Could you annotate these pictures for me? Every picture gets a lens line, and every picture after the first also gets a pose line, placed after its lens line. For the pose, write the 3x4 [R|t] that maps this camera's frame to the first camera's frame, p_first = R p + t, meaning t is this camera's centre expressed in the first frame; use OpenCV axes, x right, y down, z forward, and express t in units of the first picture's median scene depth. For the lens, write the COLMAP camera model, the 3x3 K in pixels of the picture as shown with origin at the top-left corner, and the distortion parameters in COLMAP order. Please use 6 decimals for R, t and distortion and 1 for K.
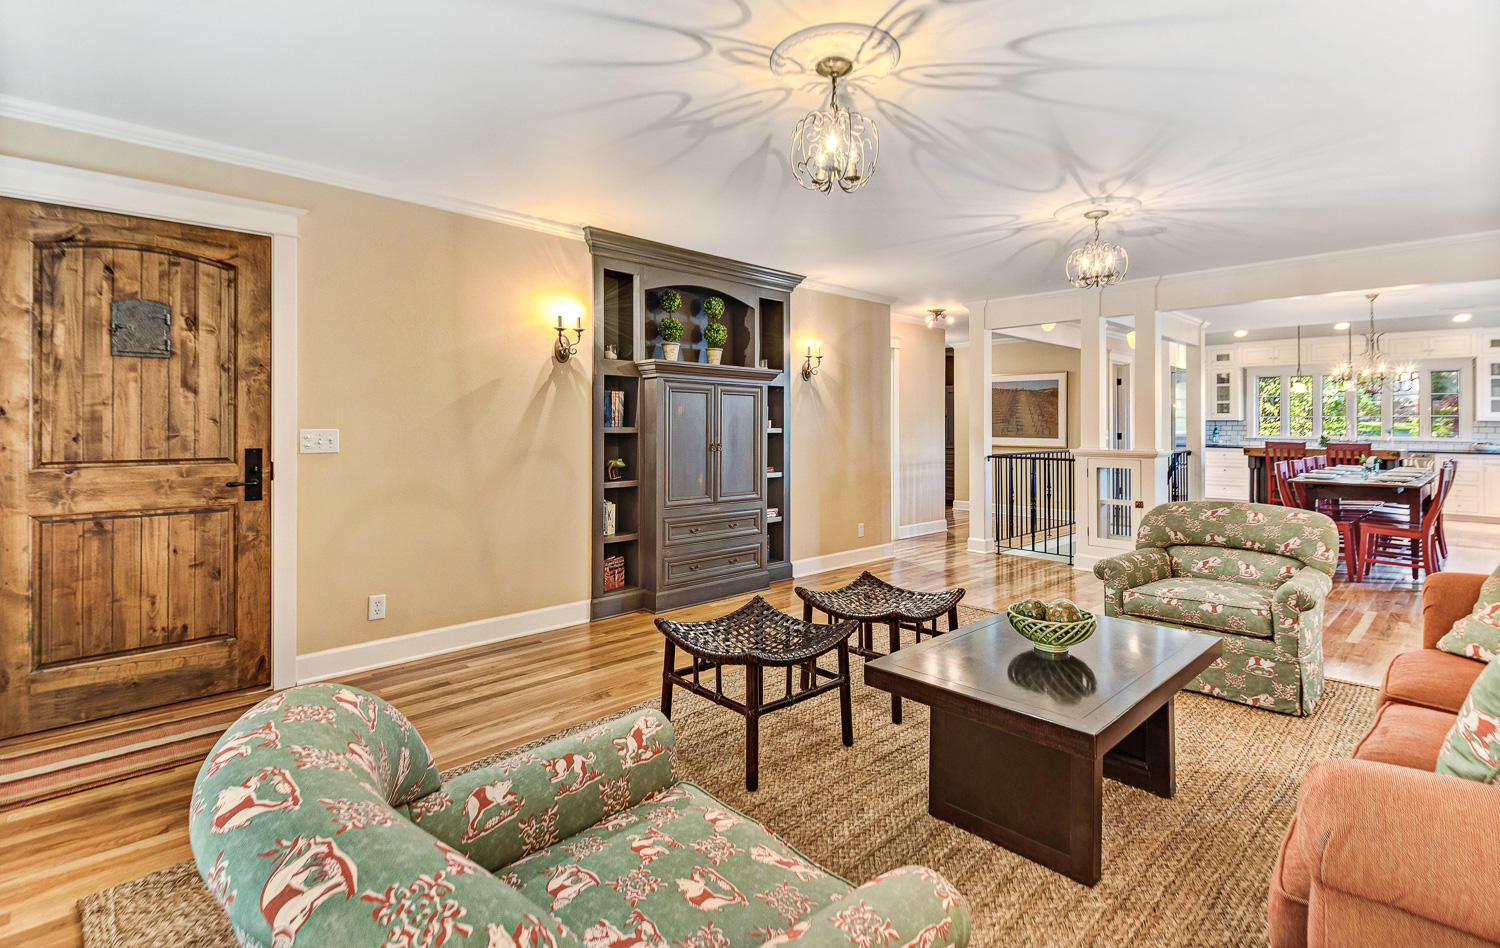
lens RADIAL K [[697.4, 0, 752.9], [0, 697.4, 421.9], [0, 0, 1]] dist [0.001117, -0.000824]
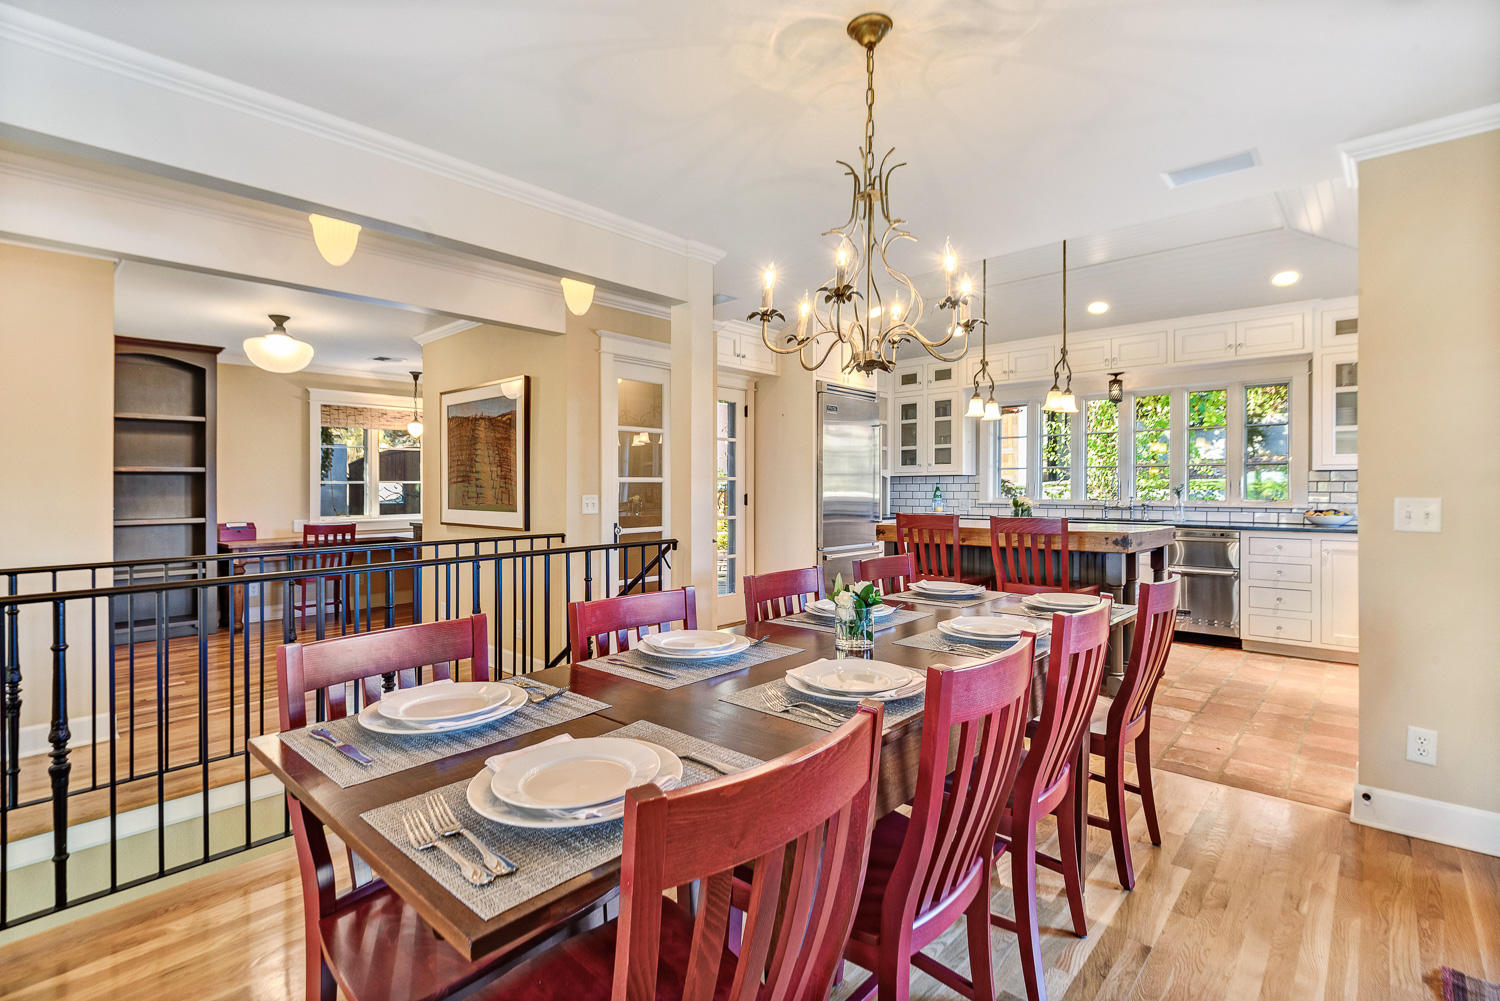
lens RADIAL K [[689.8, 0, 759.3], [0, 689.8, 494.0], [0, 0, 1]] dist [0.005681, -0.003863]
pose [[0.996947, -0.012471, 0.077076, 1.045746], [0.011521, 0.999852, 0.012758, 0.009728], [-0.077224, -0.011831, 0.996944, 0.913749]]
